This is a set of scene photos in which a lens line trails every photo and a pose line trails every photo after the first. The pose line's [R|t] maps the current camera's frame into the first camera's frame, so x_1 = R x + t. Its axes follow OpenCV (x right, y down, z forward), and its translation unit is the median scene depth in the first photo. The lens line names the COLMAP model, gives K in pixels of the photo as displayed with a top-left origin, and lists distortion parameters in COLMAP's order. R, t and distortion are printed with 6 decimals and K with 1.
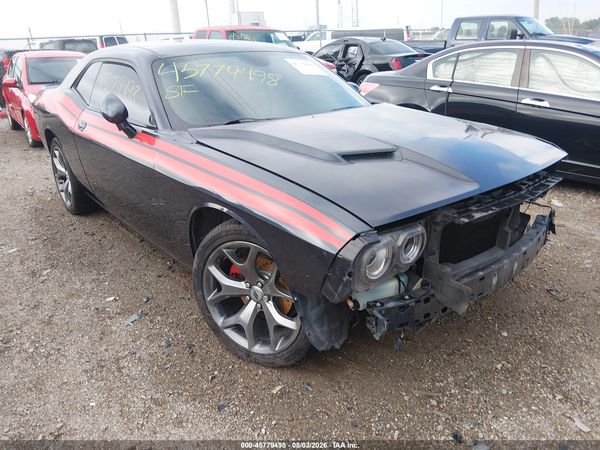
lens RADIAL K [[475.2, 0, 300.0], [0, 475.2, 225.0], [0, 0, 1]] dist [0.061734, -0.104414]
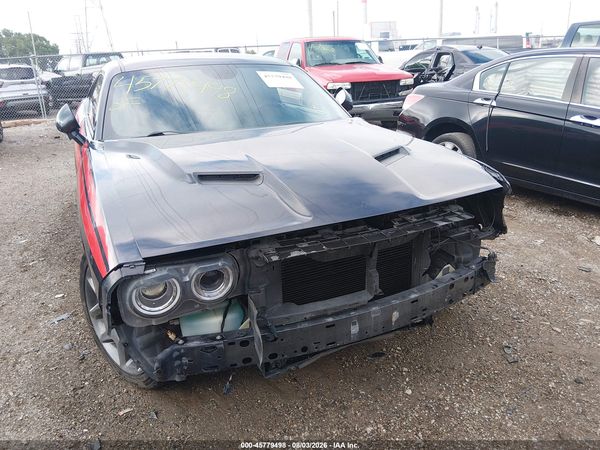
lens RADIAL K [[467.5, 0, 300.0], [0, 467.5, 225.0], [0, 0, 1]] dist [0.045515, -0.083928]
pose [[0.963953, 0.078825, -0.254127, 0.221269], [-0.081610, 0.996664, -0.000419, -0.027437], [0.253246, 0.021143, 0.967171, 0.067337]]
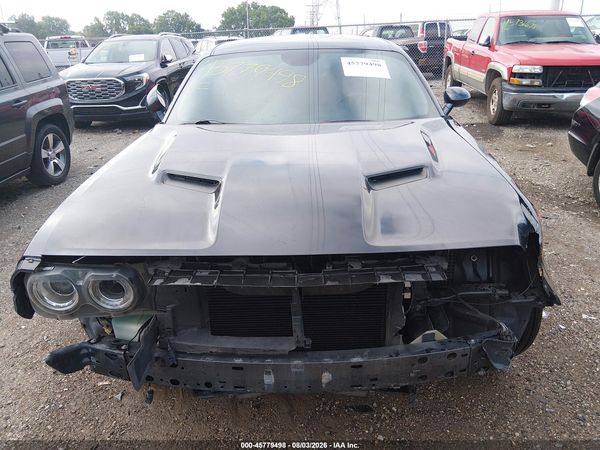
lens RADIAL K [[467.5, 0, 300.0], [0, 467.5, 225.0], [0, 0, 1]] dist [0.045515, -0.083928]
pose [[0.750756, 0.248284, -0.612144, 0.355881], [-0.224908, 0.967386, 0.116534, -0.089581], [0.621113, 0.050187, 0.782112, 0.197552]]
